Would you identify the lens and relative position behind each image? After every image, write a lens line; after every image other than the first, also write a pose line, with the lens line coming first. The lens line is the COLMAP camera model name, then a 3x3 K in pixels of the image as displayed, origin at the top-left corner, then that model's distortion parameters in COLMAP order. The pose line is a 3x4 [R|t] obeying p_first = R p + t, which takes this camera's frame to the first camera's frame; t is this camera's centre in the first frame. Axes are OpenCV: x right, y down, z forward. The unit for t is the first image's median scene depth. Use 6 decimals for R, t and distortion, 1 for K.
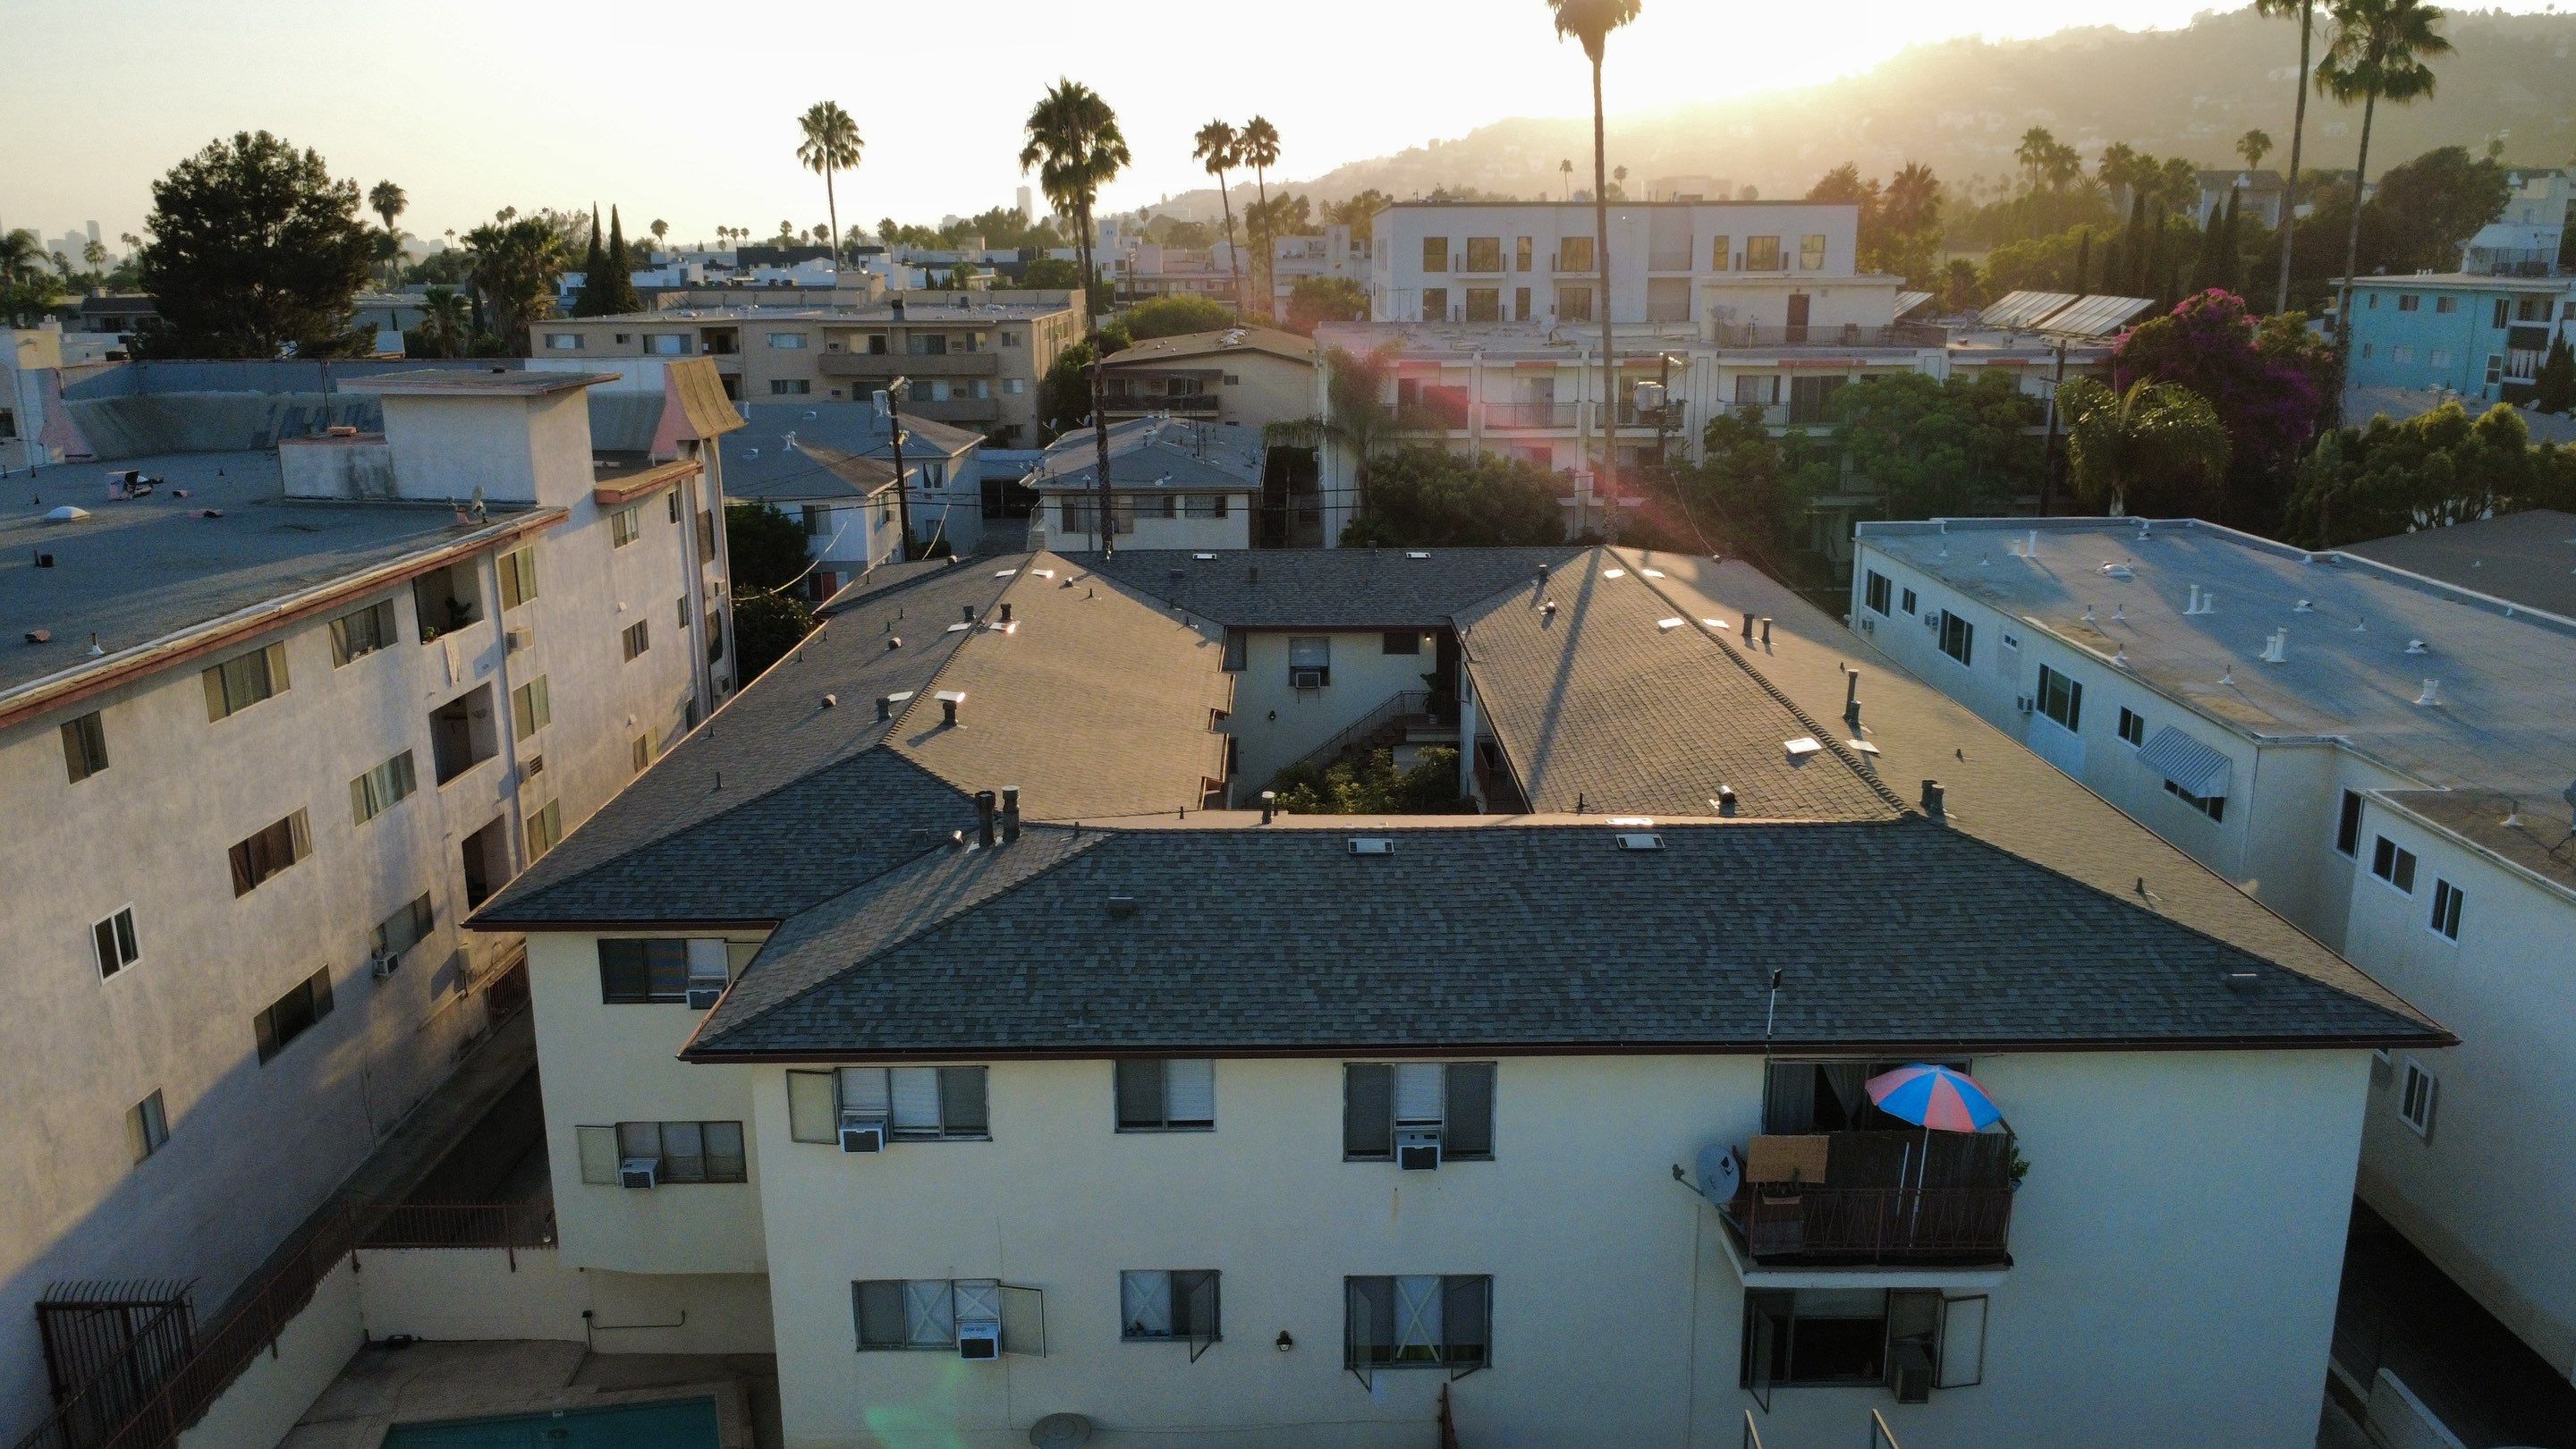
lens RADIAL K [[1884.4, 0, 1288.0], [0, 1884.4, 724.5], [0, 0, 1]] dist [-0.008310, 0.004737]
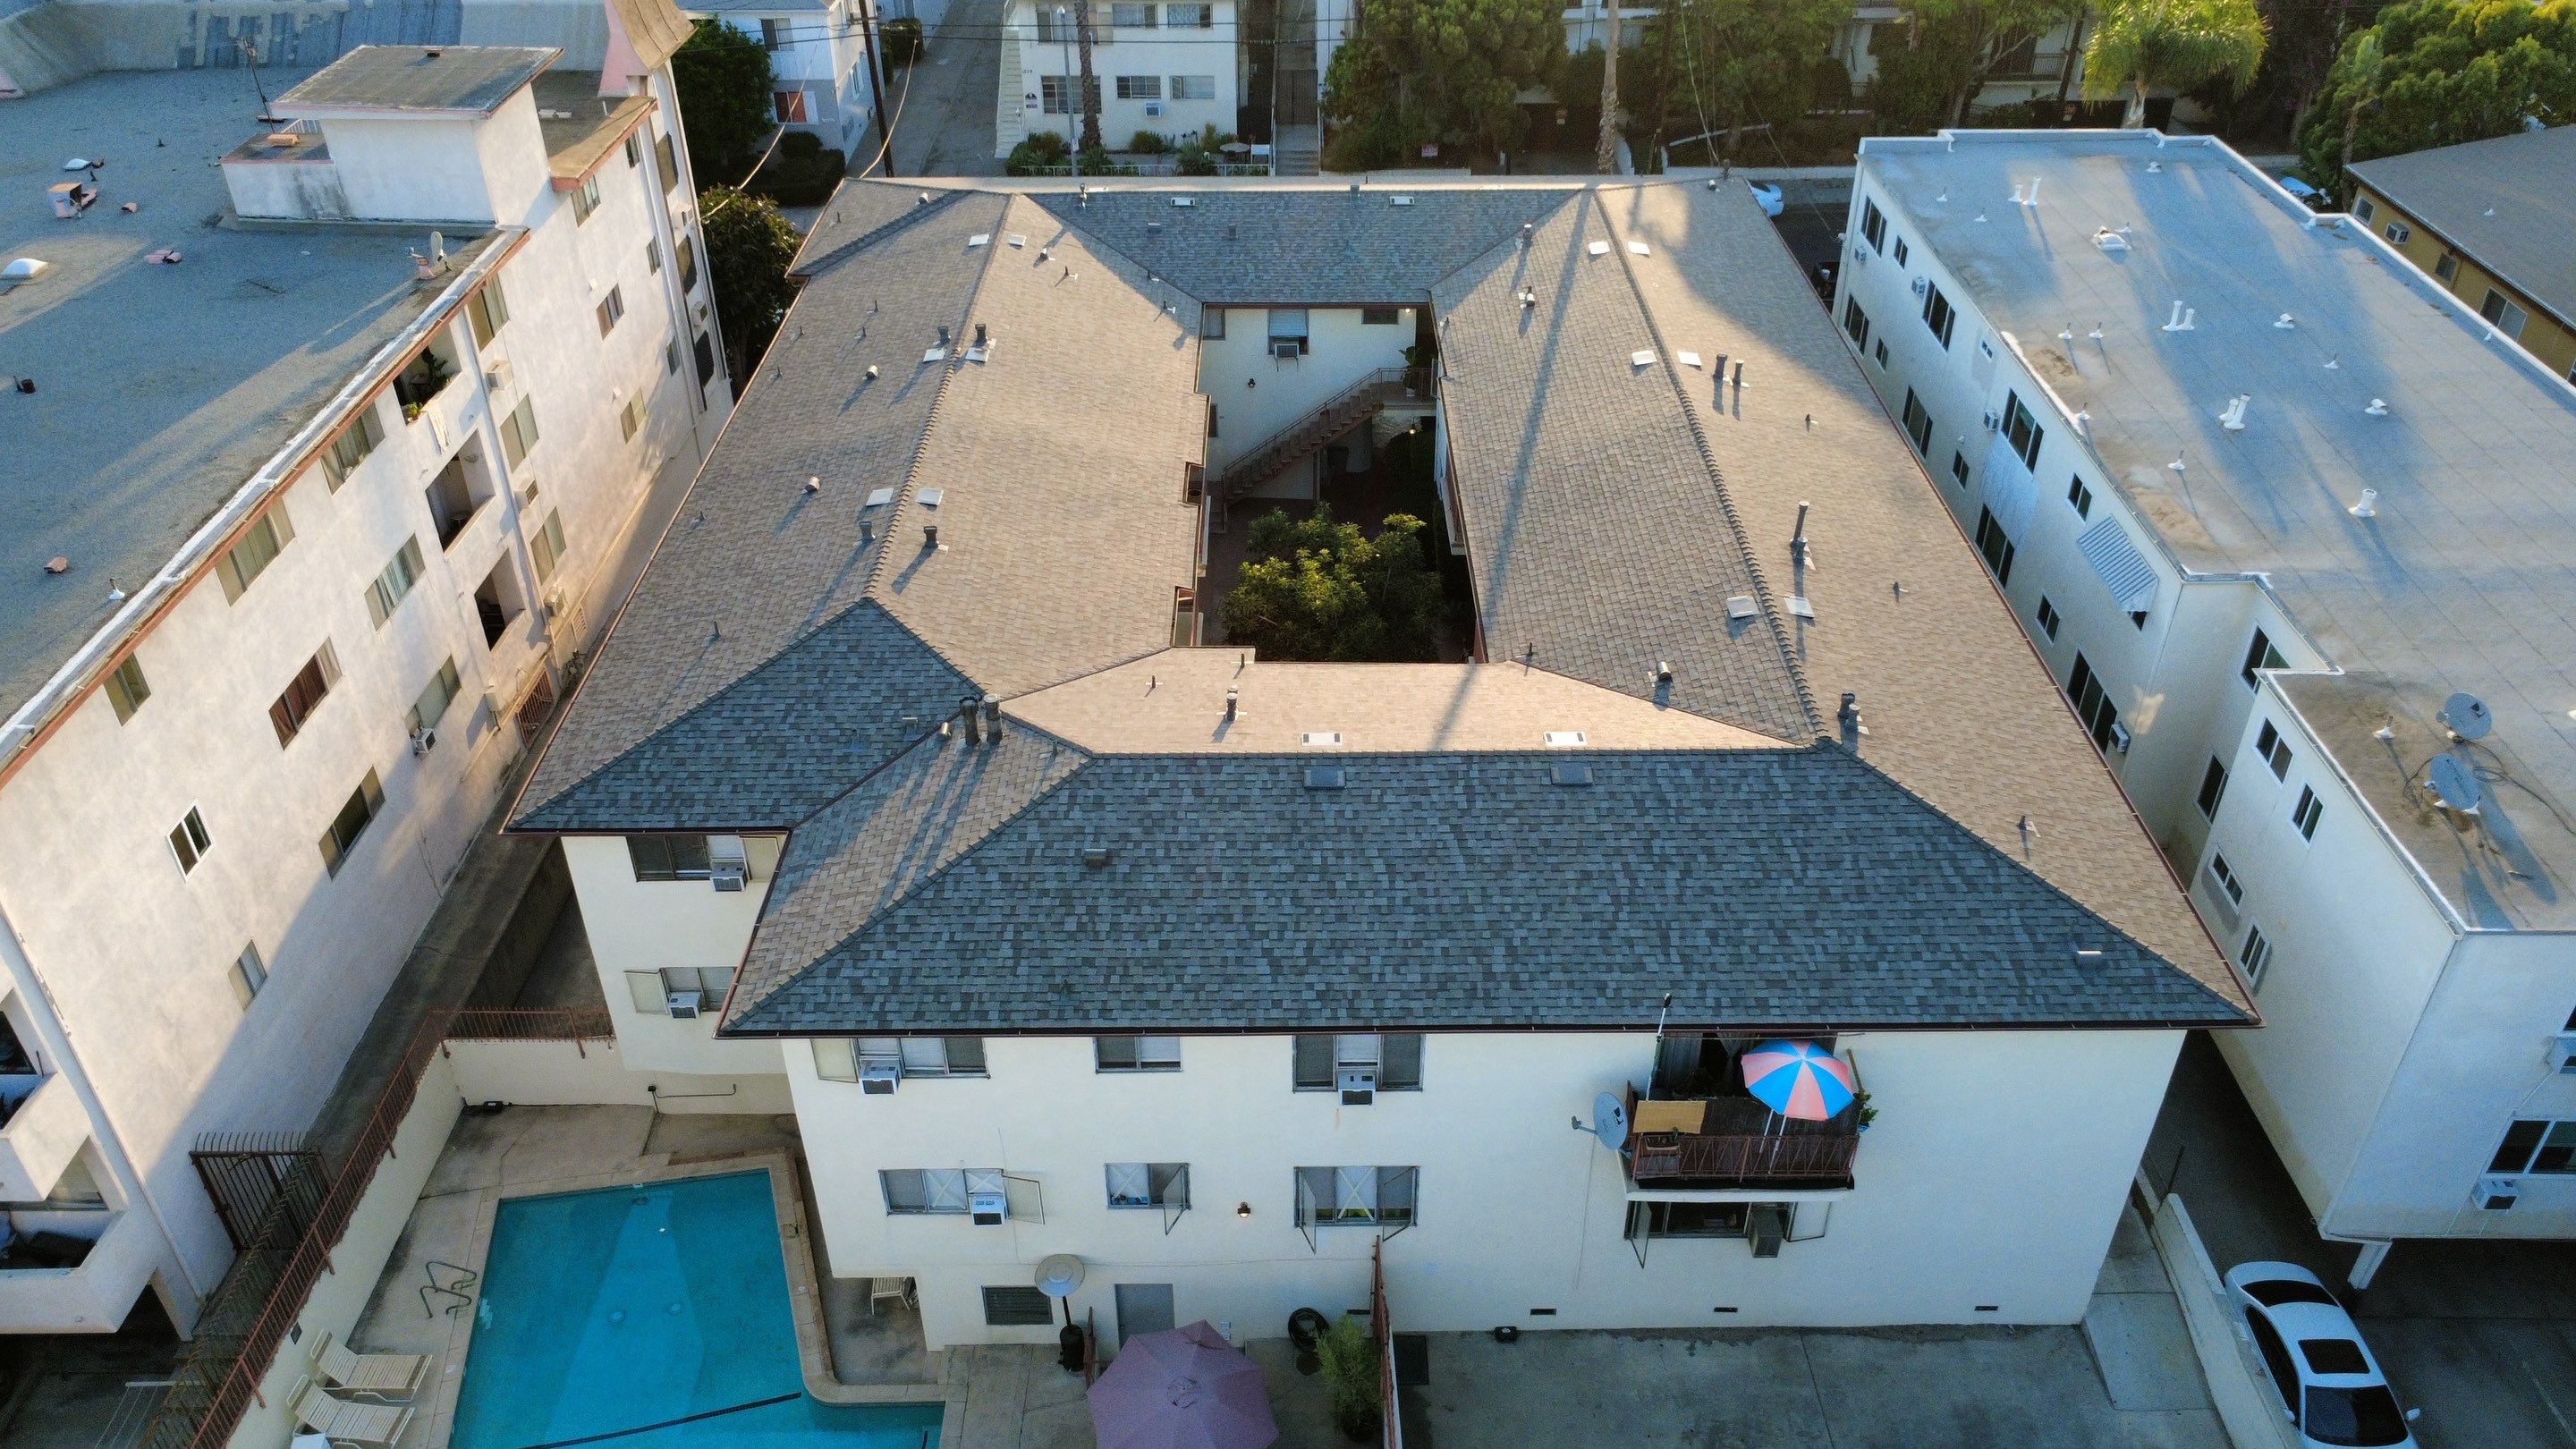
lens RADIAL K [[1884.4, 0, 1288.0], [0, 1884.4, 724.5], [0, 0, 1]] dist [-0.008310, 0.004737]
pose [[0.999995, 0.002739, -0.001462, 0.021888], [-0.002058, 0.937275, 0.348586, -0.307577], [0.002325, -0.348581, 0.937276, -0.010564]]
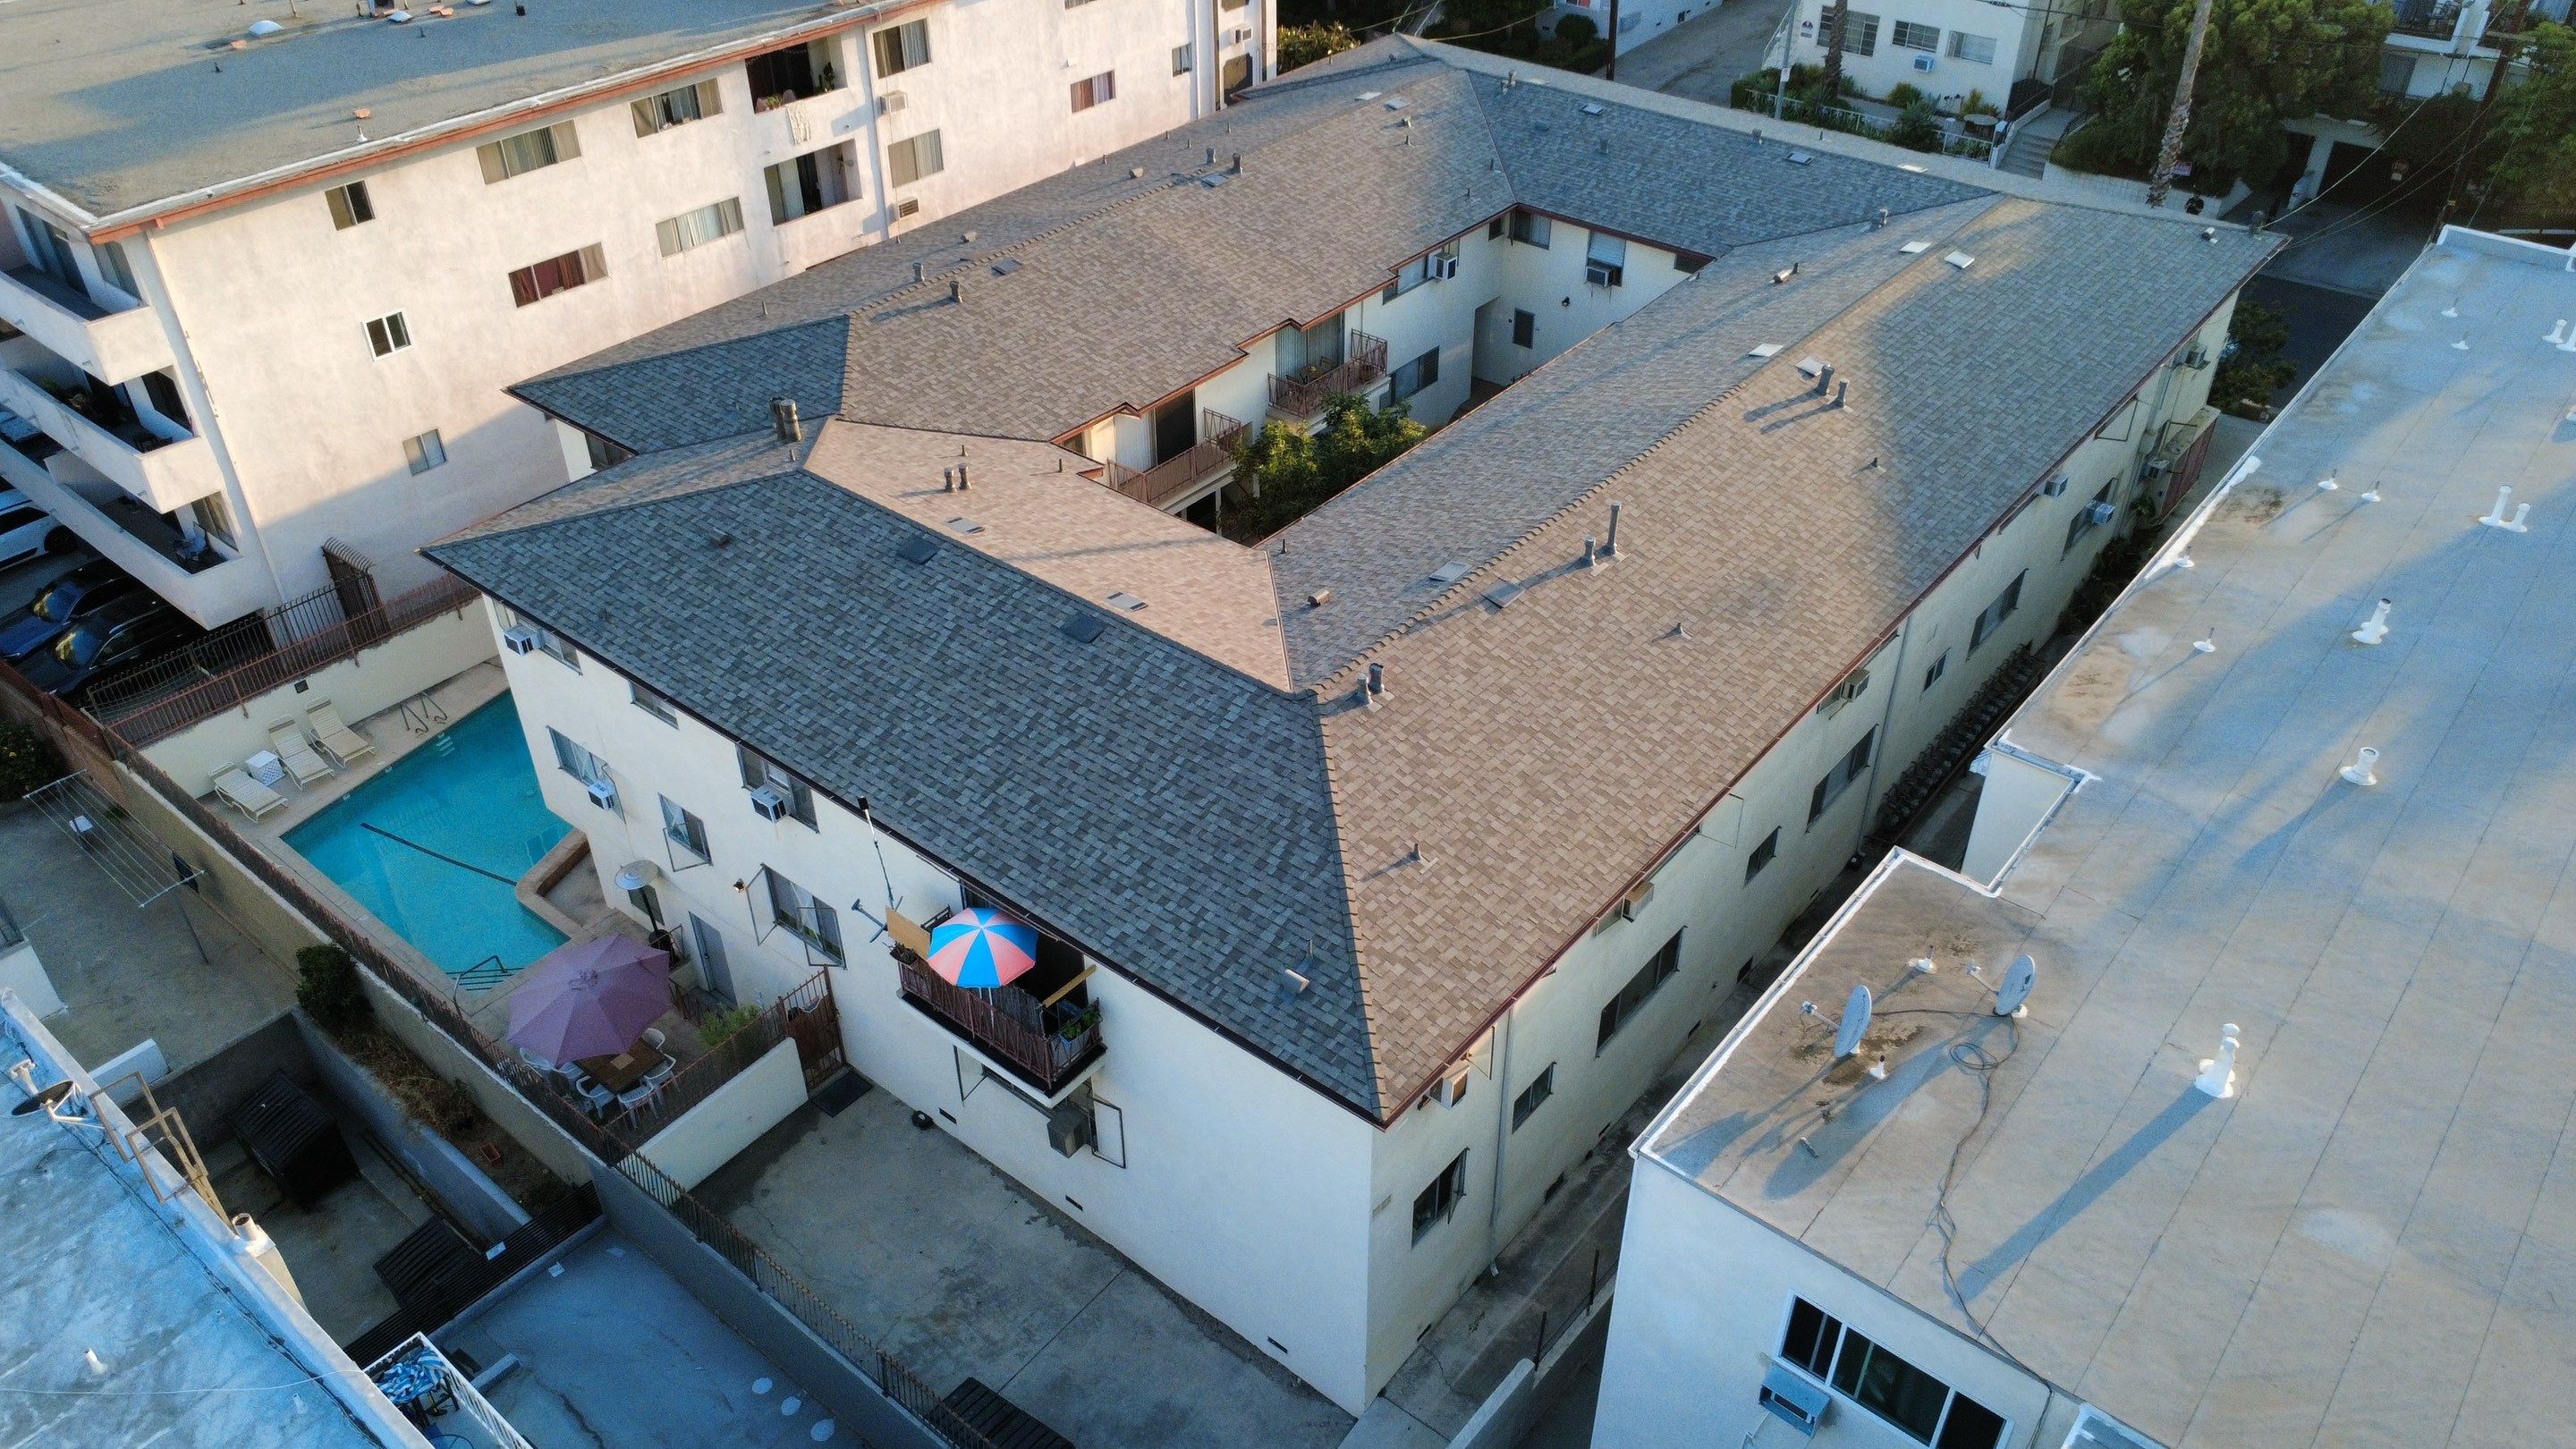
lens RADIAL K [[1878.3, 0, 1288.0], [0, 1878.3, 724.5], [0, 0, 1]] dist [-0.000633, -0.005182]
pose [[0.771451, 0.377790, -0.511994, 0.769811], [-0.156793, 0.892714, 0.422467, -0.329547], [0.616668, -0.245635, 0.747920, 0.215060]]
